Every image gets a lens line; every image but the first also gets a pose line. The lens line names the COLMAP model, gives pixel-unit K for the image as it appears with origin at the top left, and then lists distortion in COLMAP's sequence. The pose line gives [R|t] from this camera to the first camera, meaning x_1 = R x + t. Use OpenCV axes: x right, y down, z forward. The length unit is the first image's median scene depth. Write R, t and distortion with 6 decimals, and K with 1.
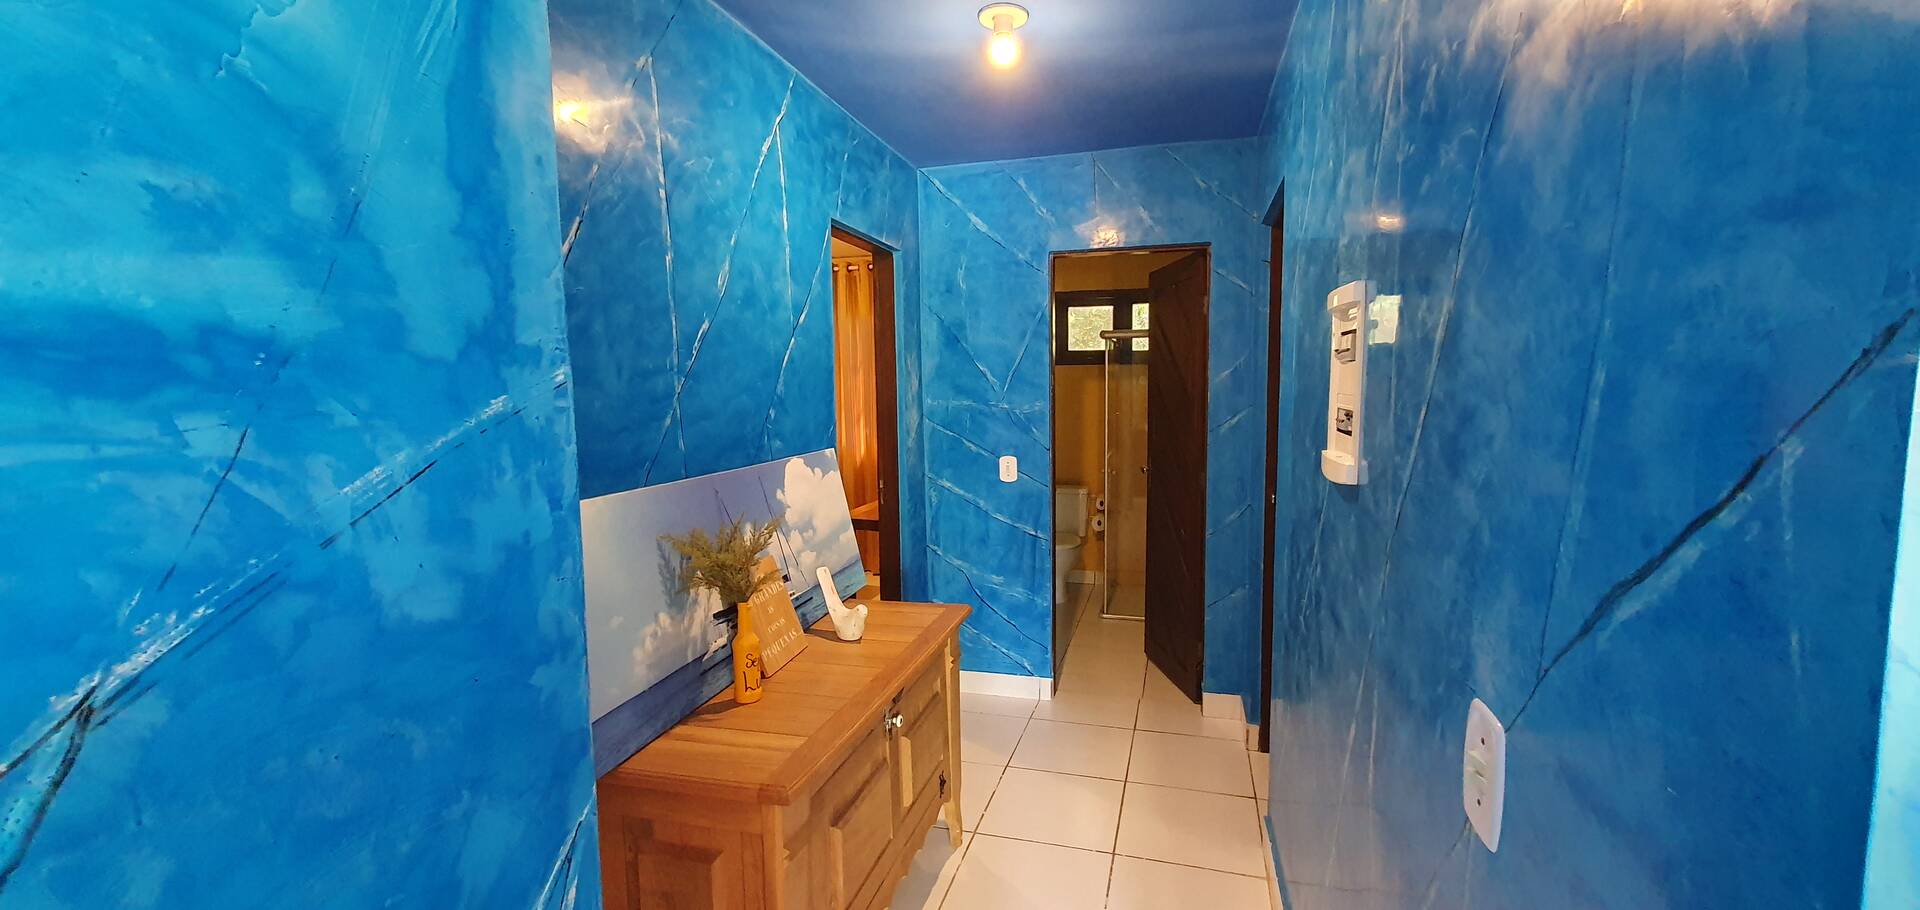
lens RADIAL K [[759.7, 0, 969.0], [0, 759.7, 458.9], [0, 0, 1]] dist [0.001678, 0.000604]
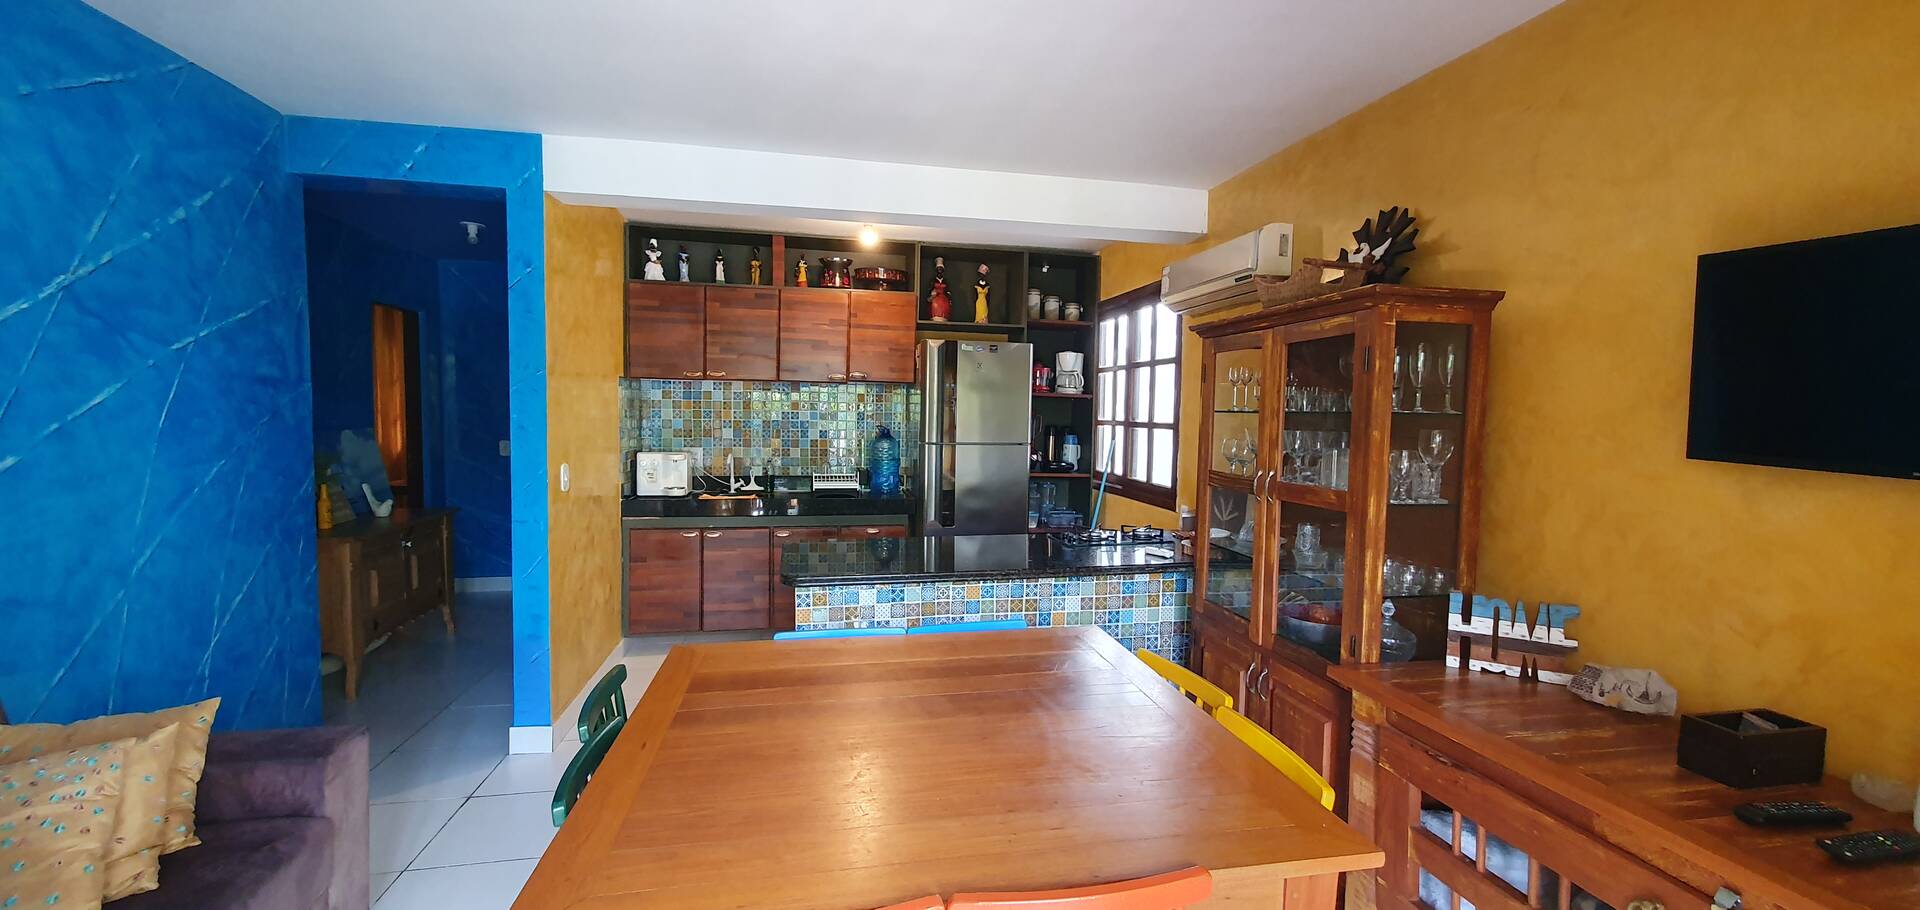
lens RADIAL K [[759.7, 0, 970.8], [0, 759.7, 453.5], [0, 0, 1]] dist [0.001678, 0.000604]
pose [[0.879420, 0.003731, 0.476032, 0.240791], [0.015055, 0.999251, -0.035643, 0.155374], [-0.475809, 0.038512, 0.878705, -1.442734]]
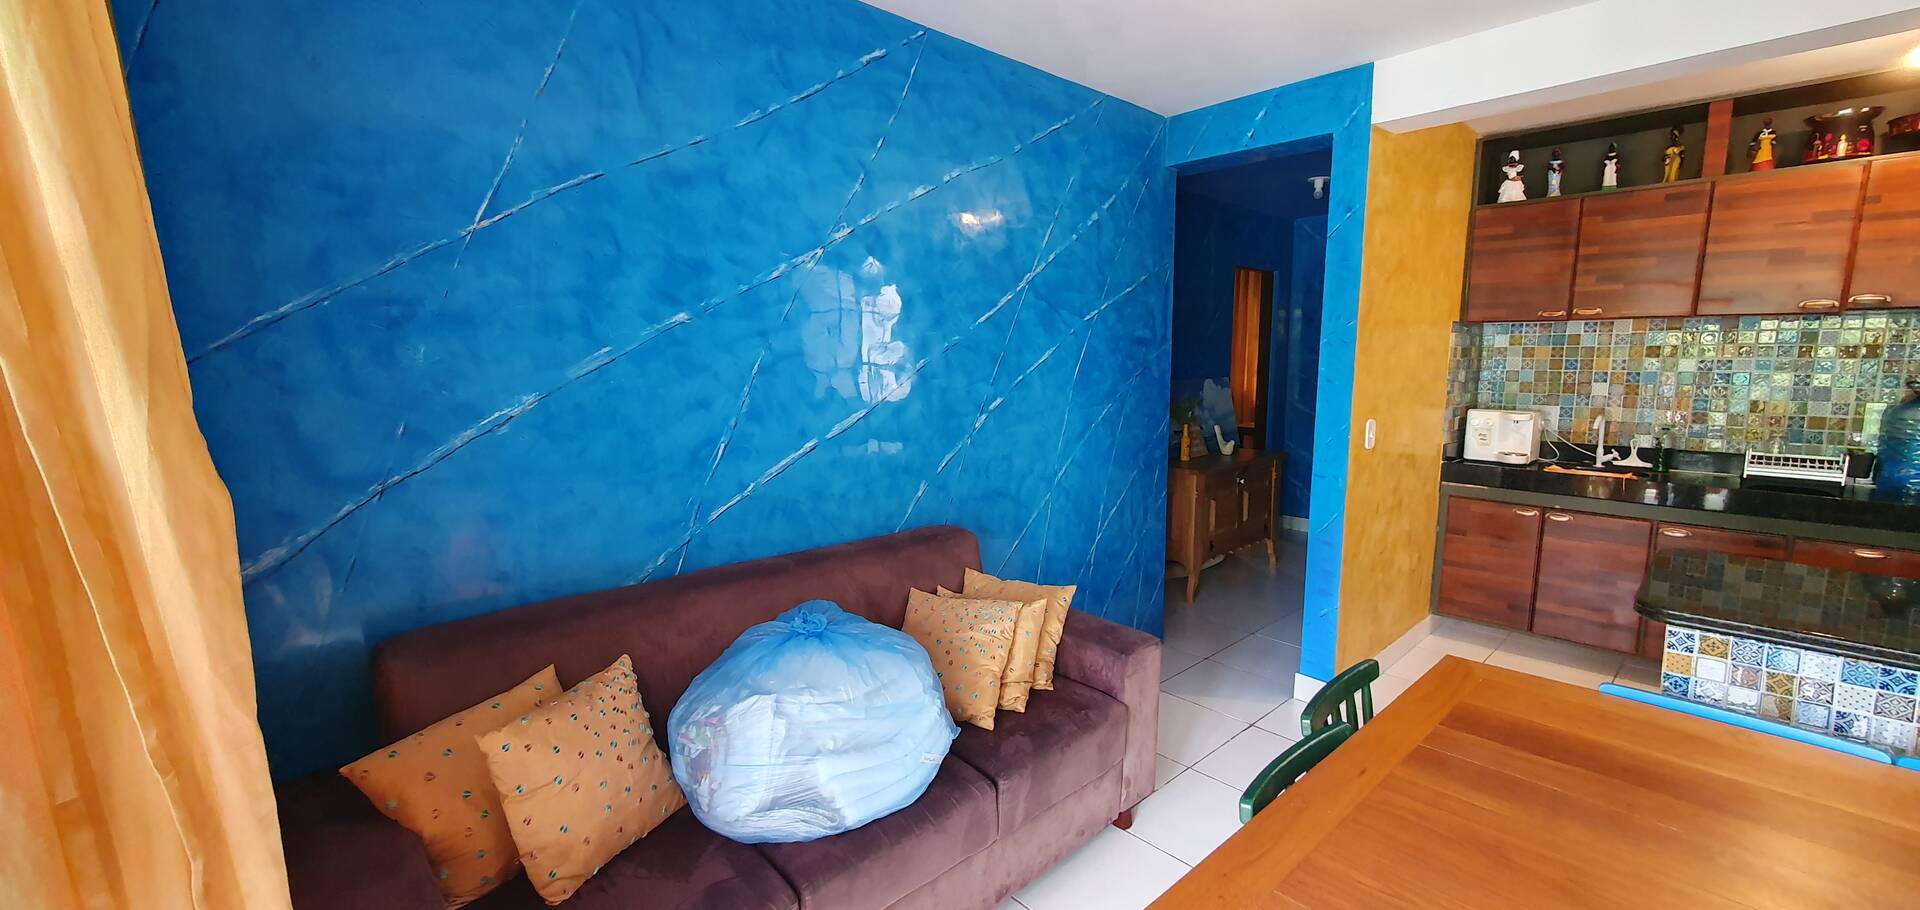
lens RADIAL K [[759.7, 0, 976.8], [0, 759.7, 456.2], [0, 0, 1]] dist [0.001678, 0.000604]
pose [[0.865382, 0.082399, -0.494291, 0.316534], [-0.059412, 0.996302, 0.062070, 0.134131], [0.497578, -0.024348, 0.867078, -1.334639]]
